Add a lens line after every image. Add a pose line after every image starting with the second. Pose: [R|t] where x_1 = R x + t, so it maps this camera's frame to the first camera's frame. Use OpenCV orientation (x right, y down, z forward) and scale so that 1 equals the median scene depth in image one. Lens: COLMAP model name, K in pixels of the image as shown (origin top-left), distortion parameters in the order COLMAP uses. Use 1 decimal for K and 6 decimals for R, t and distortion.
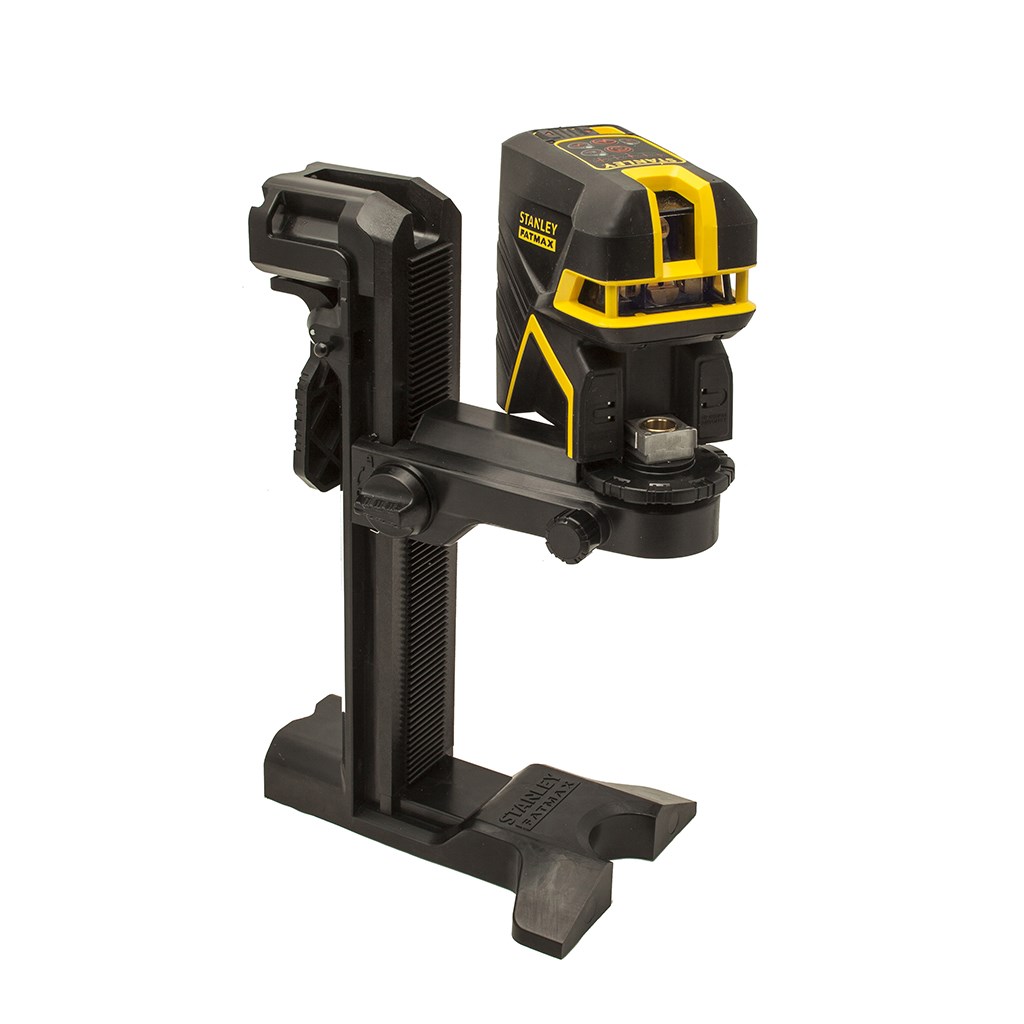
lens RADIAL K [[1986.0, 0, 512.0], [0, 1986.0, 512.0], [0, 0, 1]] dist [-0.155550, -0.131234]
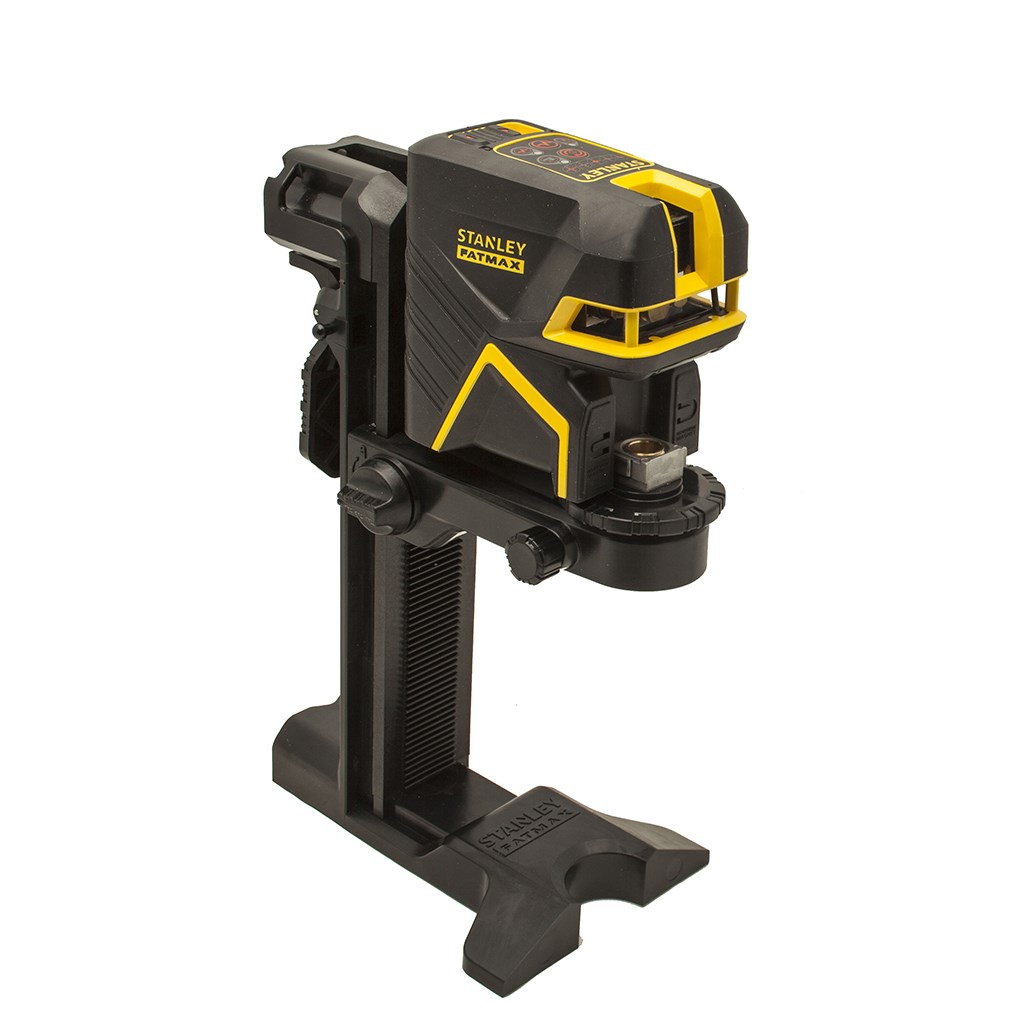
lens RADIAL K [[1986.0, 0, 512.0], [0, 1986.0, 512.0], [0, 0, 1]] dist [-0.155550, -0.131234]
pose [[0.974577, 0.112772, -0.193601, 0.184218], [-0.109883, 0.993614, 0.025634, -0.028848], [0.195255, -0.003708, 0.980745, 0.074436]]
